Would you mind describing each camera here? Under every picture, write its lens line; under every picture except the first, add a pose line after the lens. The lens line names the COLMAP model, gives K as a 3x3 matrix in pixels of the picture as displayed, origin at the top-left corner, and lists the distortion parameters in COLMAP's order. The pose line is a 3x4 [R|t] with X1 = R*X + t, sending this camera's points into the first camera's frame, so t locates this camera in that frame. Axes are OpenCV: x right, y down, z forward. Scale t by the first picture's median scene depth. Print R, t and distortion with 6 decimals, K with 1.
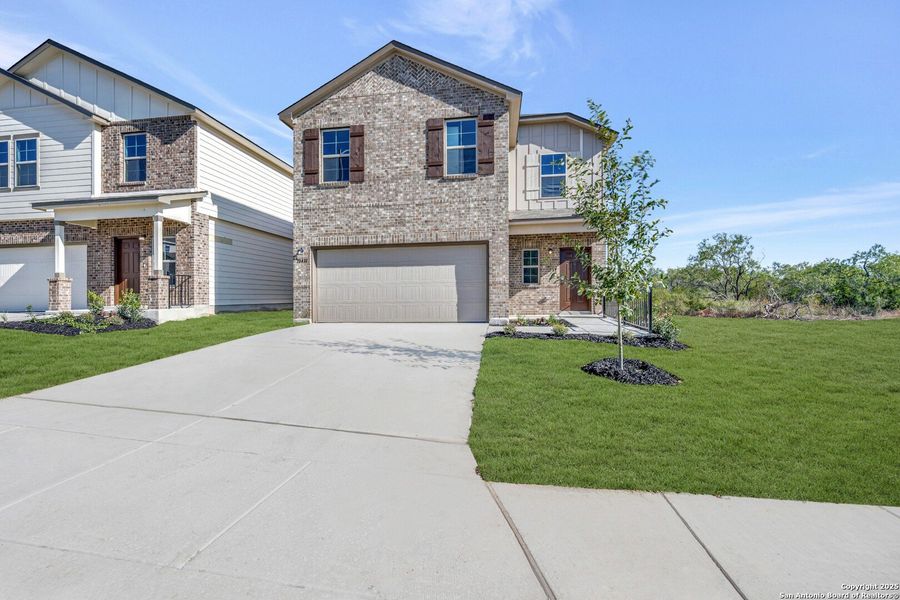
lens RADIAL K [[354.3, 0, 456.1], [0, 354.3, 287.7], [0, 0, 1]] dist [0.000925, 0.000077]
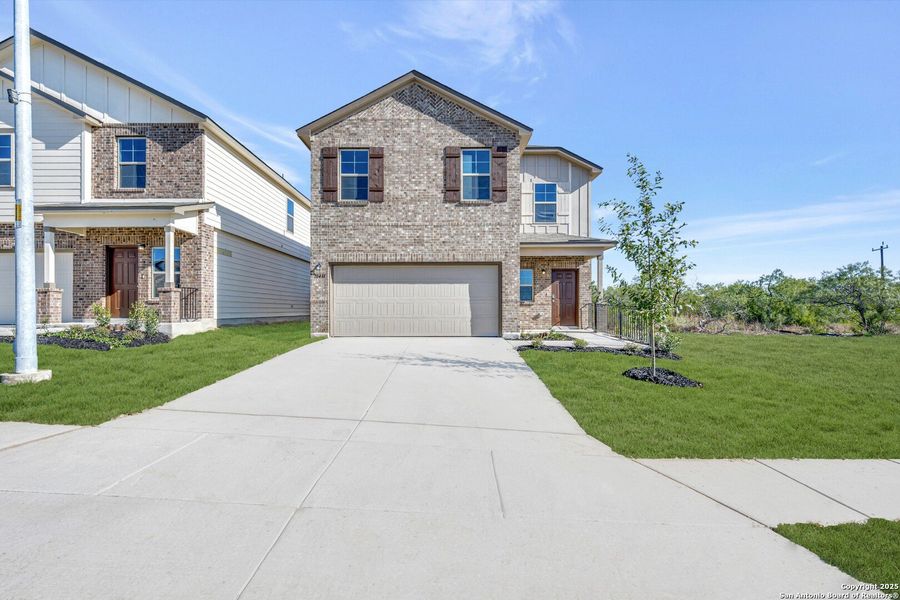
lens RADIAL K [[353.2, 0, 450.0], [0, 353.2, 300.0], [0, 0, 1]] dist [0.002275, 0.000256]
pose [[0.990752, 0.014146, 0.134943, -0.197828], [-0.013846, 0.999899, -0.003161, -0.008875], [-0.134974, 0.001264, 0.990848, -0.057605]]
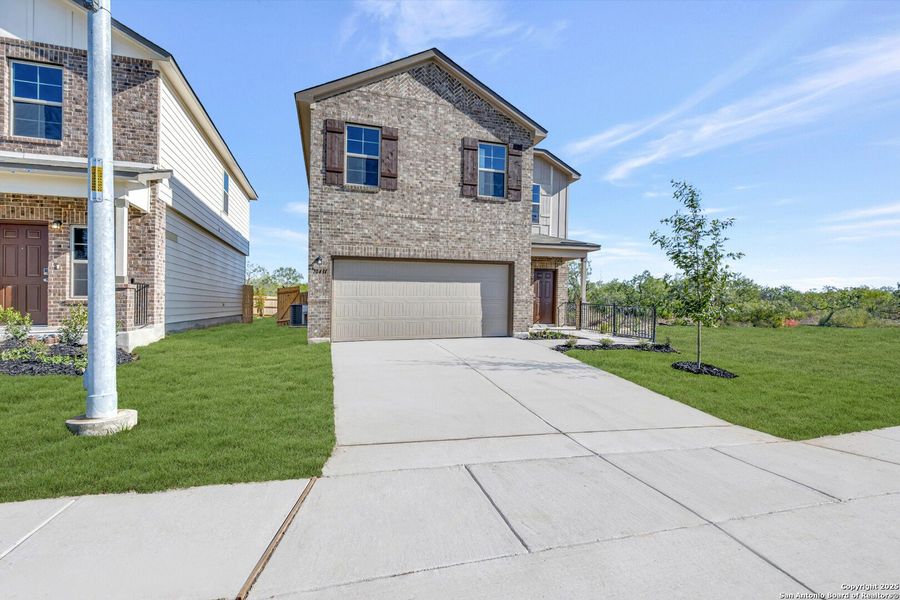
lens RADIAL K [[370.6, 0, 451.1], [0, 370.6, 304.6], [0, 0, 1]] dist [-0.000457, 0.000201]
pose [[0.903810, 0.007513, 0.427869, -0.538438], [-0.017864, 0.999637, 0.020183, -0.019308], [-0.427561, -0.025884, 0.903616, 0.046945]]
